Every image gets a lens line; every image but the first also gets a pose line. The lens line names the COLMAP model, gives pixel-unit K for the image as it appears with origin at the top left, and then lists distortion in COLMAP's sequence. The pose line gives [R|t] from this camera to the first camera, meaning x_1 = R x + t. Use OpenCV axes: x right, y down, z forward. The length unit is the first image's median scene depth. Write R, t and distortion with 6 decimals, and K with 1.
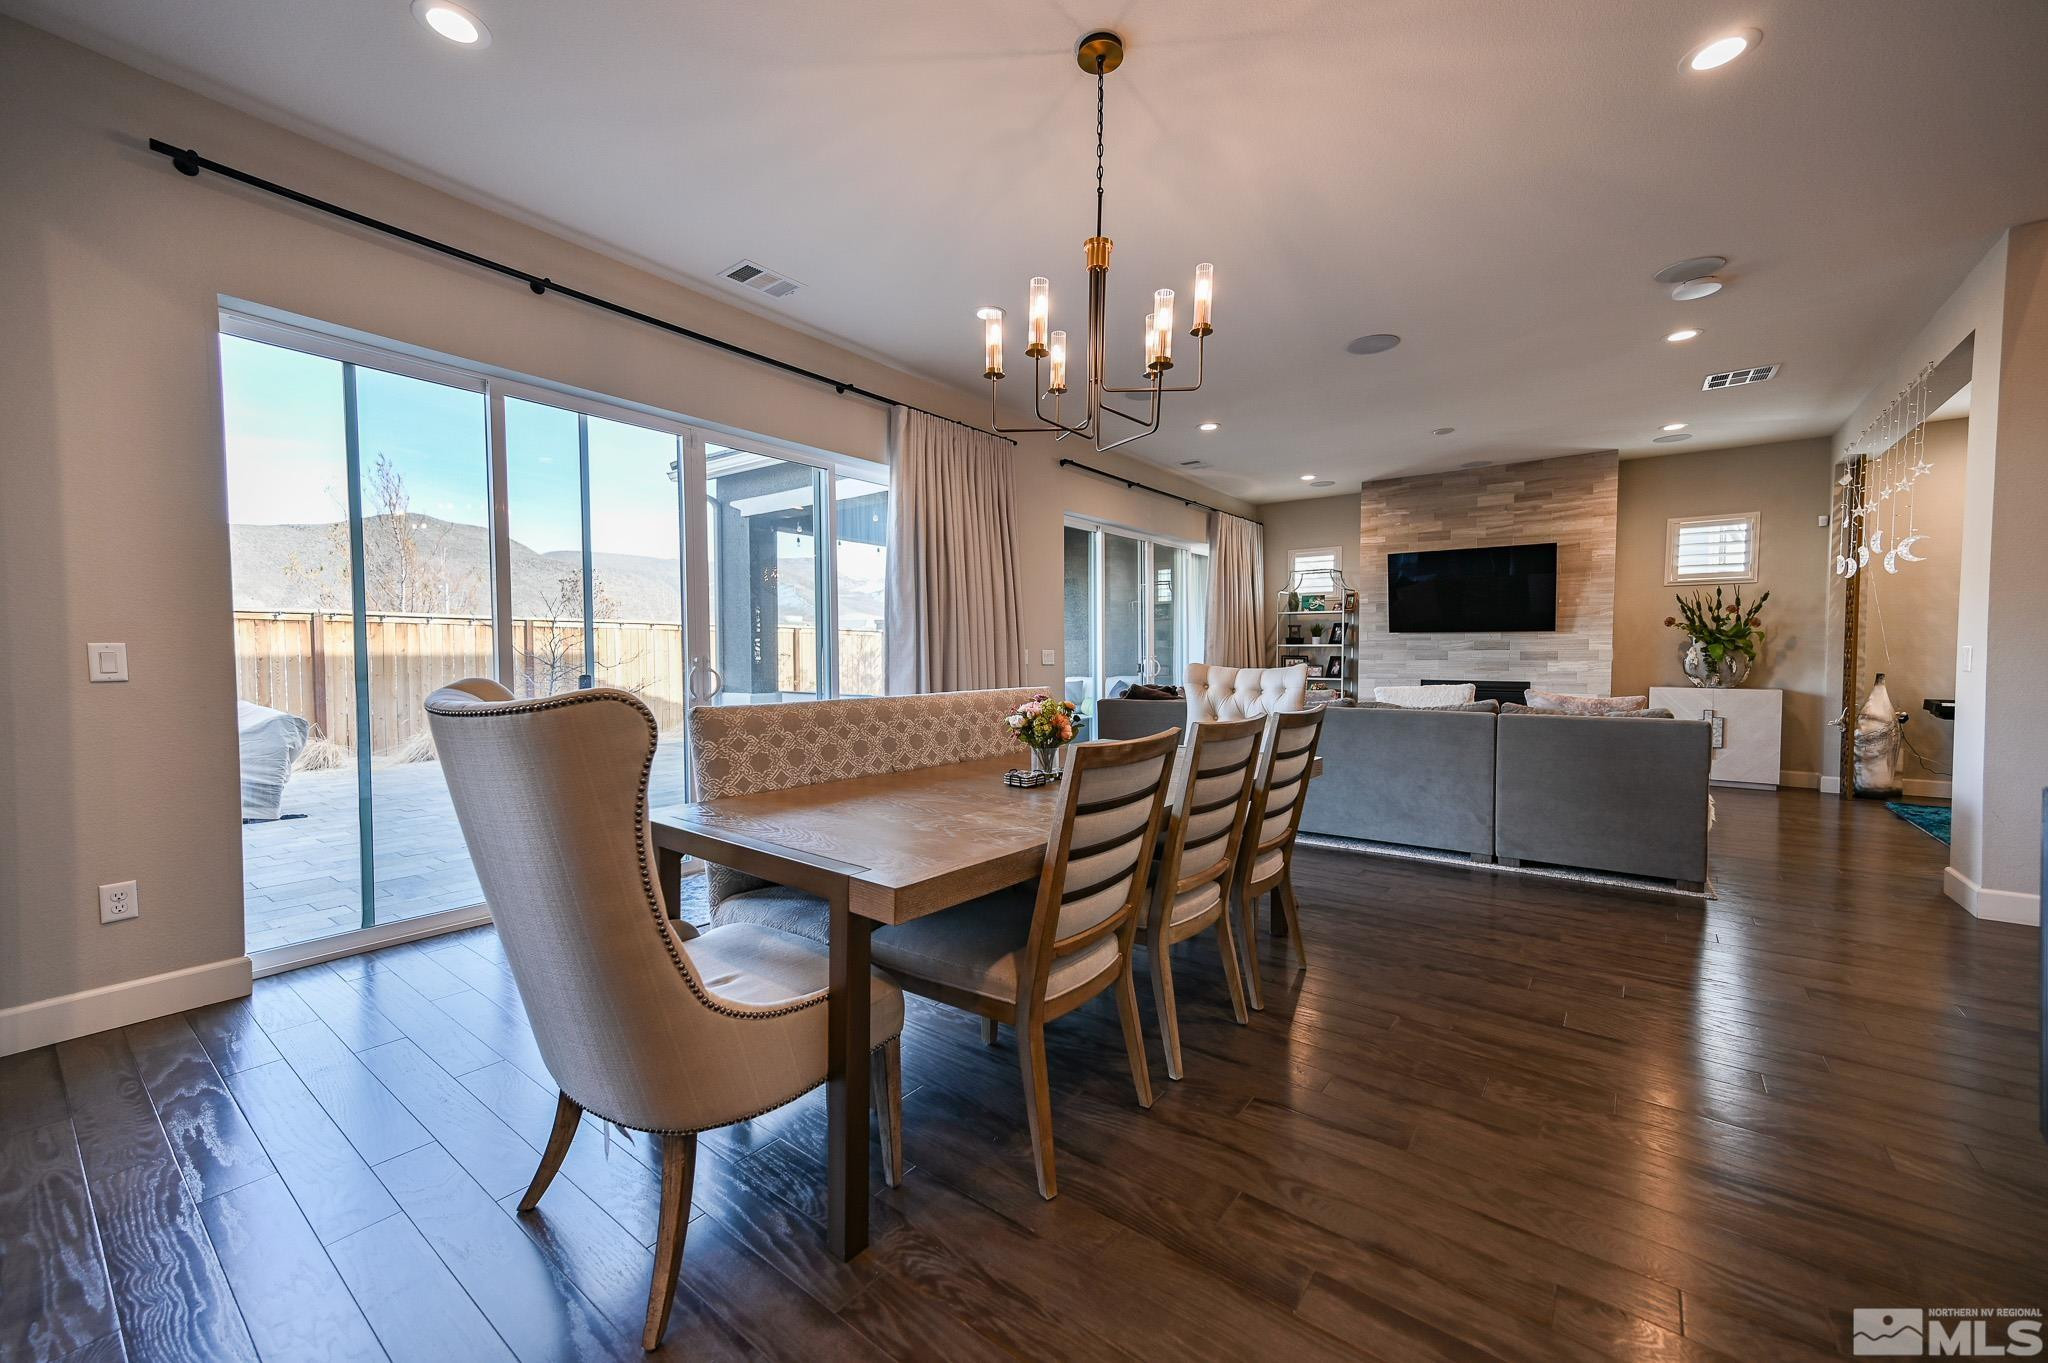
lens RADIAL K [[813.5, 0, 1017.8], [0, 813.5, 681.7], [0, 0, 1]] dist [0.027997, 0.000464]
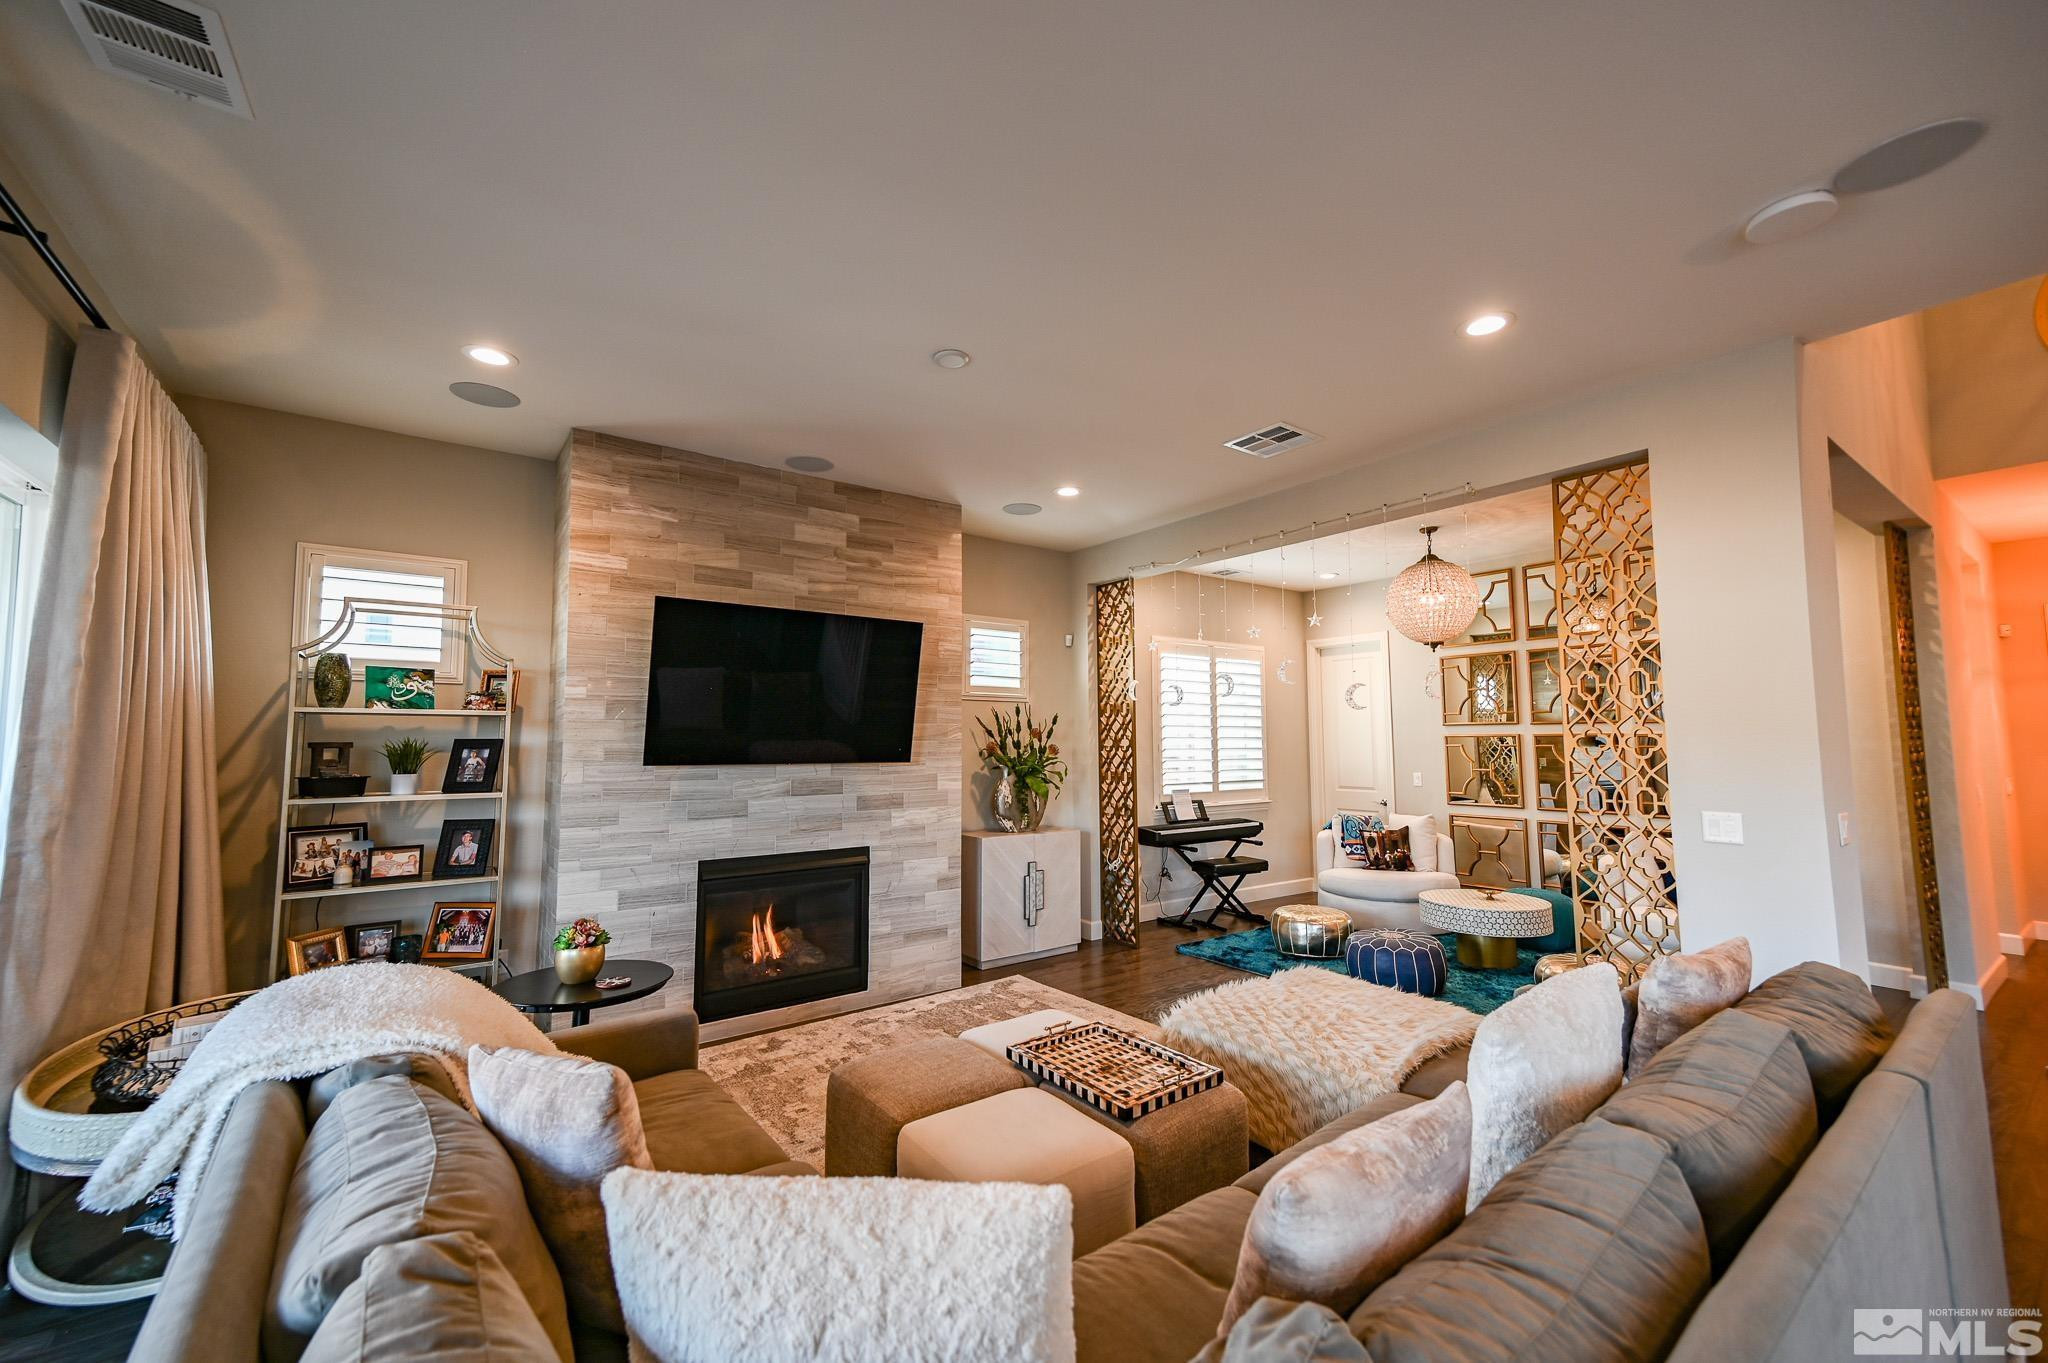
lens RADIAL K [[818.4, 0, 1028.5], [0, 818.4, 684.7], [0, 0, 1]] dist [0.026151, -0.000079]
pose [[0.274355, 0.068326, 0.959198, 0.075689], [0.039604, 0.995823, -0.082263, -0.065731], [-0.960813, 0.060557, 0.270503, 0.747779]]
